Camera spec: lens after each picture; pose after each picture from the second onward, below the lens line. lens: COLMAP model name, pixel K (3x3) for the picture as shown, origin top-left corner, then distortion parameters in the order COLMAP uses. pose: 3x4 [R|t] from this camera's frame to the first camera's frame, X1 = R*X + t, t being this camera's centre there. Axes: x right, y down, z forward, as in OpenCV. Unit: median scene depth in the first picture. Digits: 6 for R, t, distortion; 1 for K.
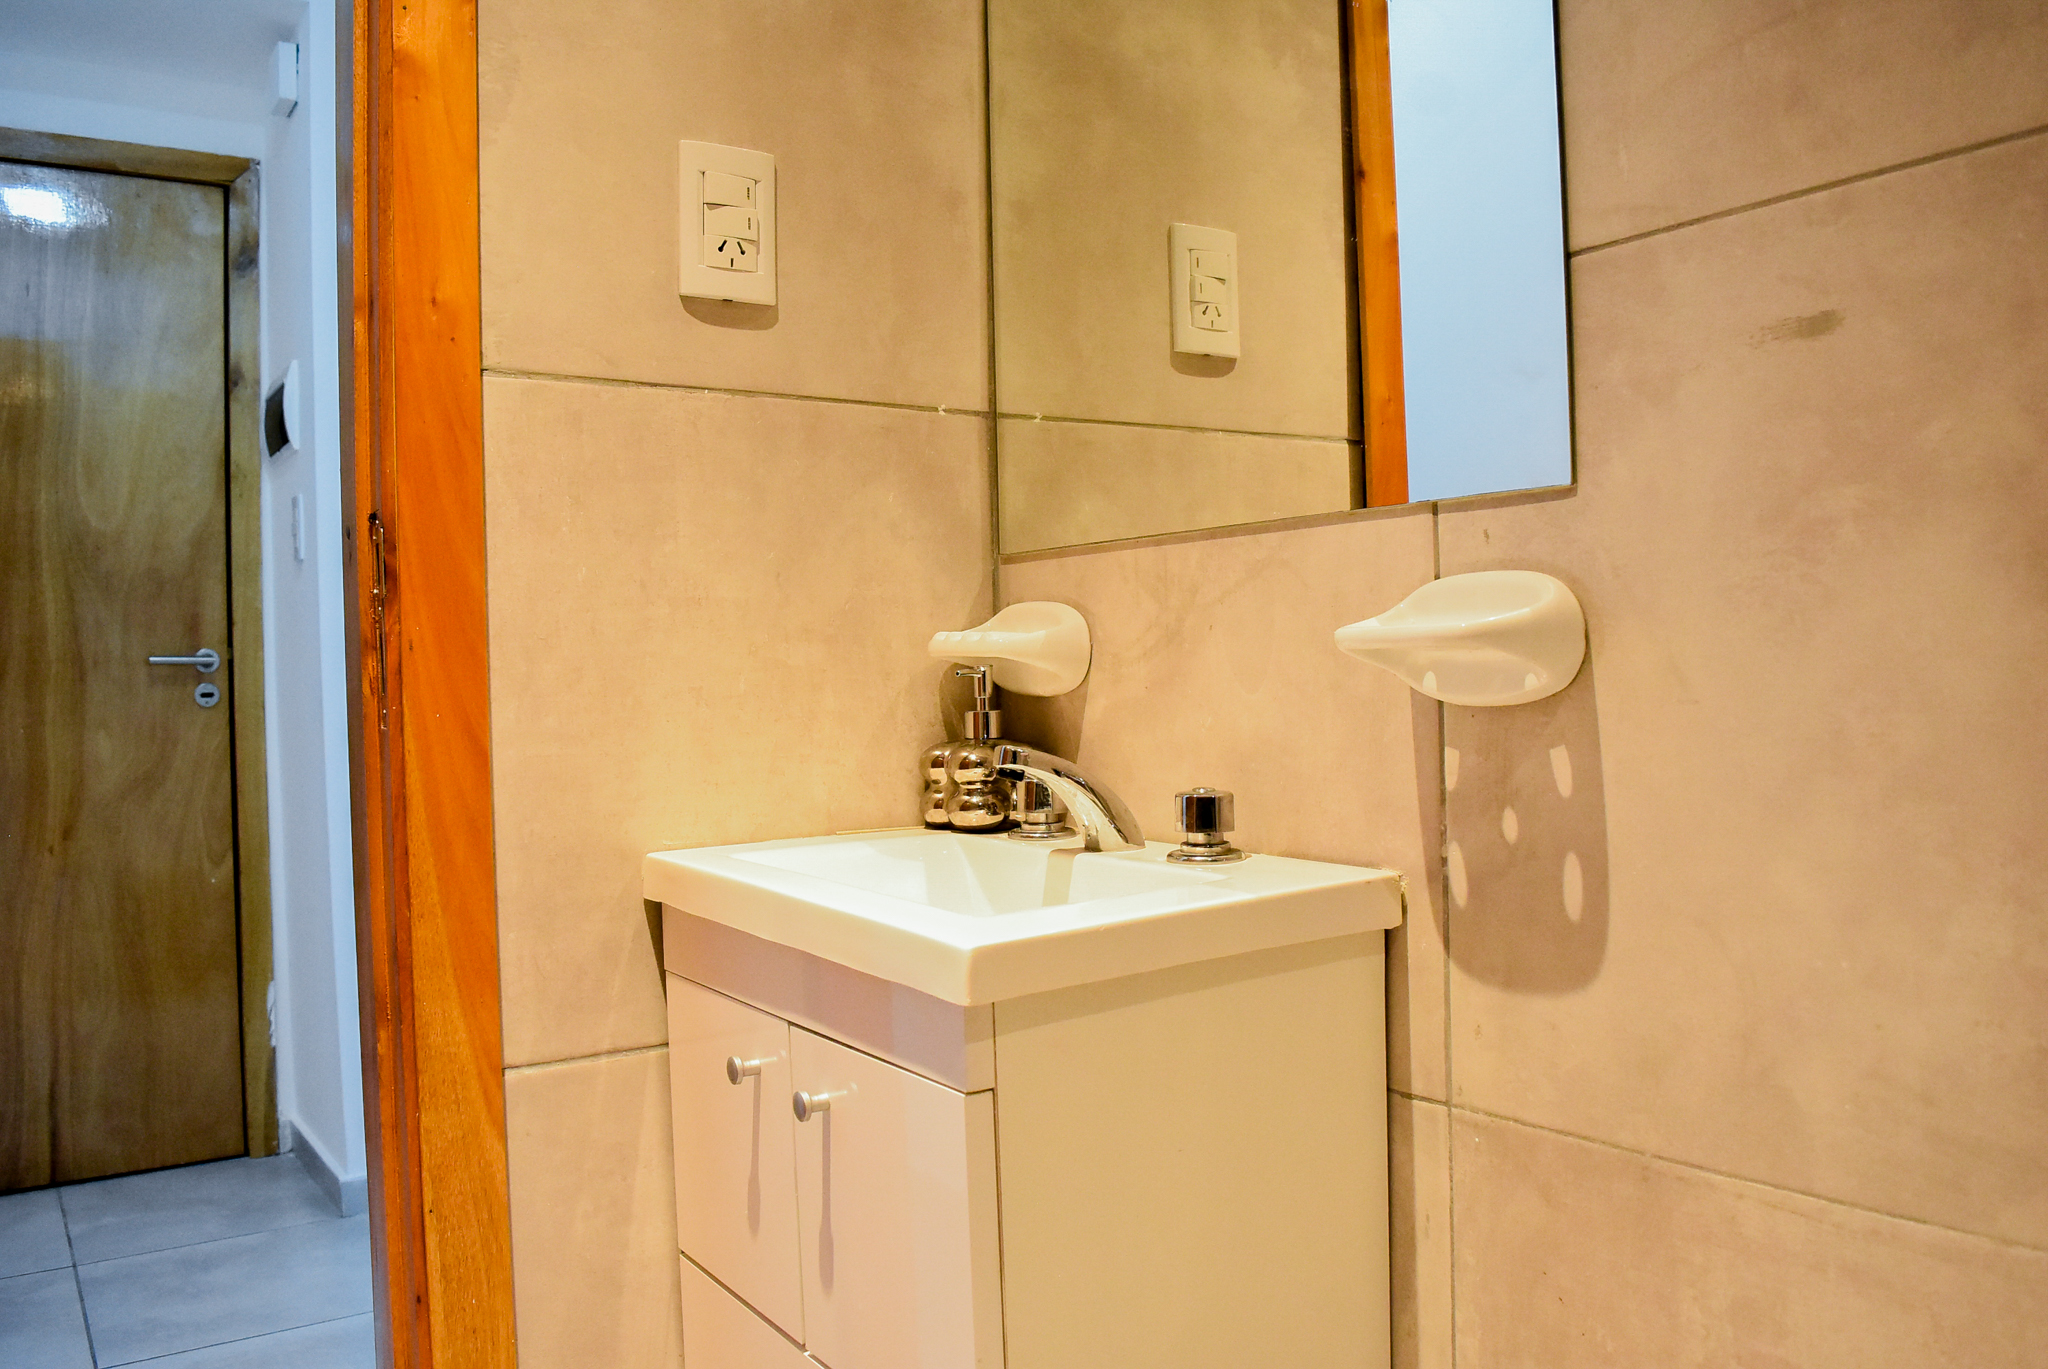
lens RADIAL K [[1598.7, 0, 1024.0], [0, 1598.7, 684.5], [0, 0, 1]] dist [-0.098102, 0.023891]
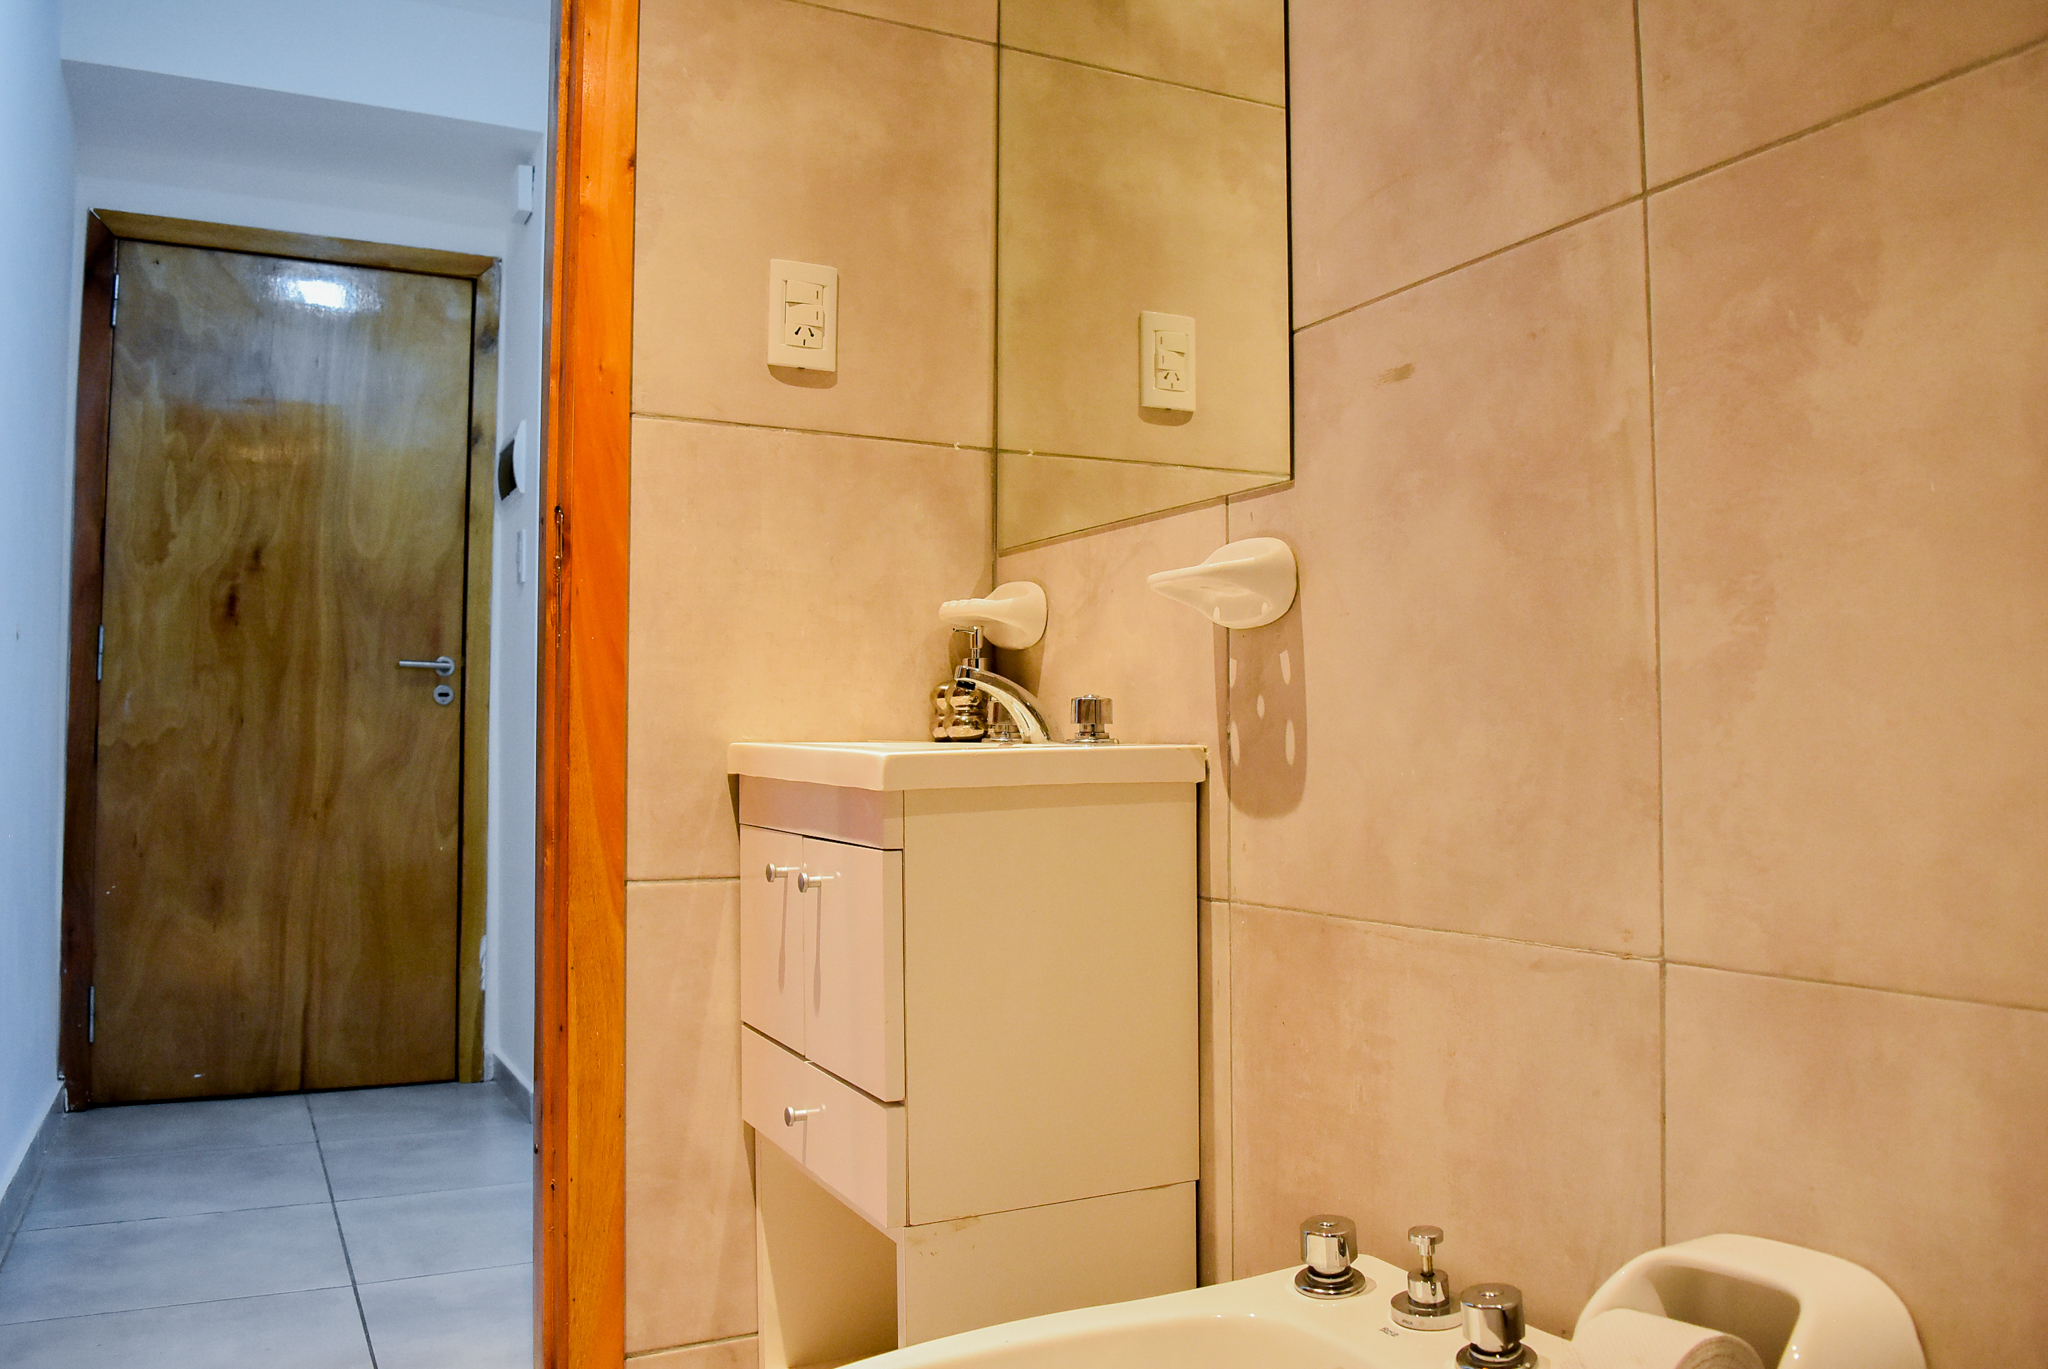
lens RADIAL K [[1598.7, 0, 1024.0], [0, 1598.7, 684.5], [0, 0, 1]] dist [-0.098102, 0.023891]
pose [[0.991293, 0.021534, -0.129901, 0.208316], [-0.027721, 0.998556, -0.046007, 0.107243], [0.128723, 0.049207, 0.990459, -0.398174]]
